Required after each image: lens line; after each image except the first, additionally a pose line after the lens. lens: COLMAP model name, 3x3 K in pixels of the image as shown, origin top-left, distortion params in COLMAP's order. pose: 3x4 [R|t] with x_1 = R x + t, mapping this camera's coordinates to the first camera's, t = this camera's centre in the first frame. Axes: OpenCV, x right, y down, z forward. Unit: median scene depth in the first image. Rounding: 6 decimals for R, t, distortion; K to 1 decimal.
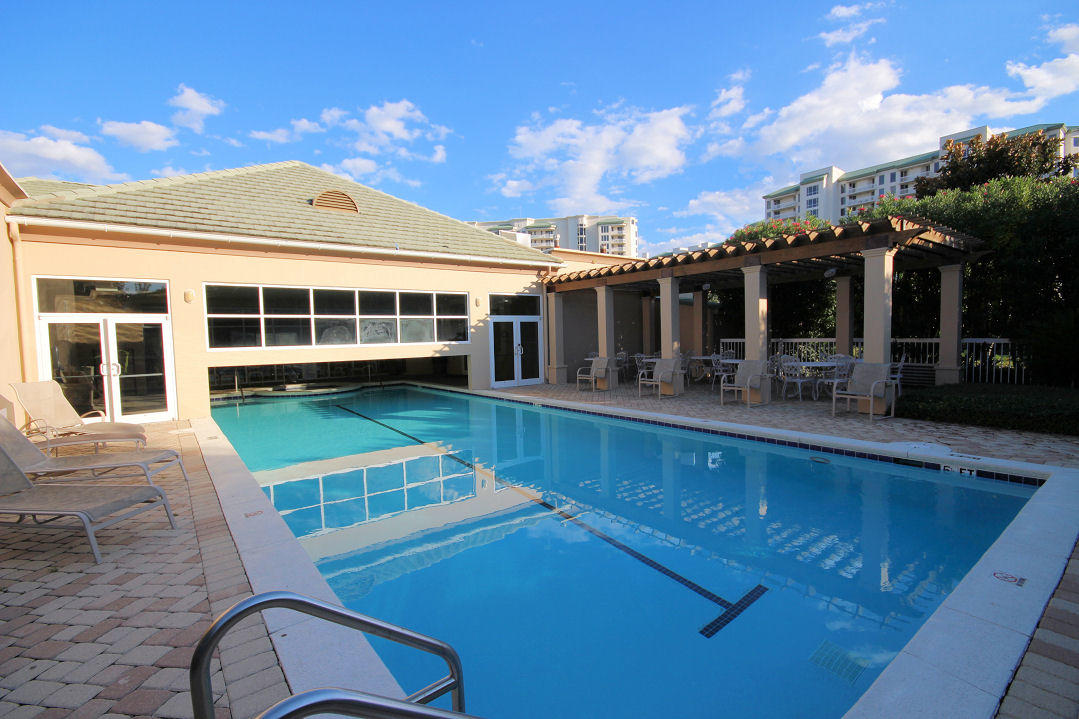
lens RADIAL K [[492.8, 0, 541.4], [0, 492.8, 361.0], [0, 0, 1]] dist [-0.000539, -0.000062]
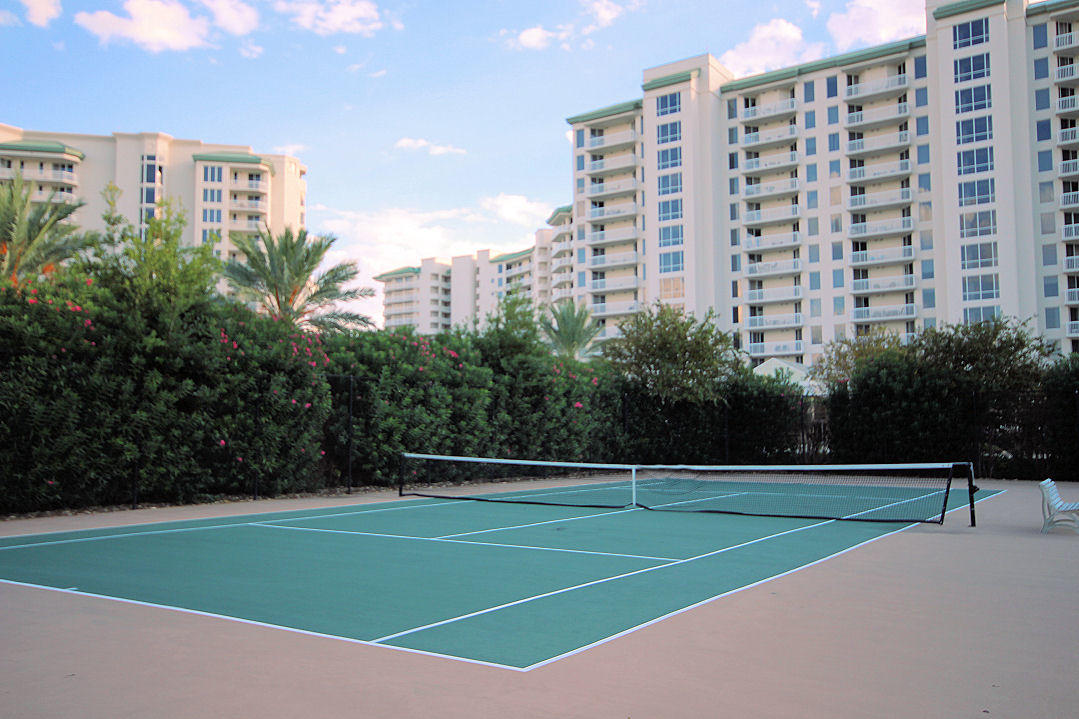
lens RADIAL K [[948.7, 0, 538.3], [0, 948.7, 360.4], [0, 0, 1]] dist [0.001665, 0.001454]
pose [[0.943721, 0.041298, 0.328154, 0.172098], [0.002271, 0.991342, -0.131289, -0.020859], [-0.330734, 0.124645, 0.935456, 0.279531]]
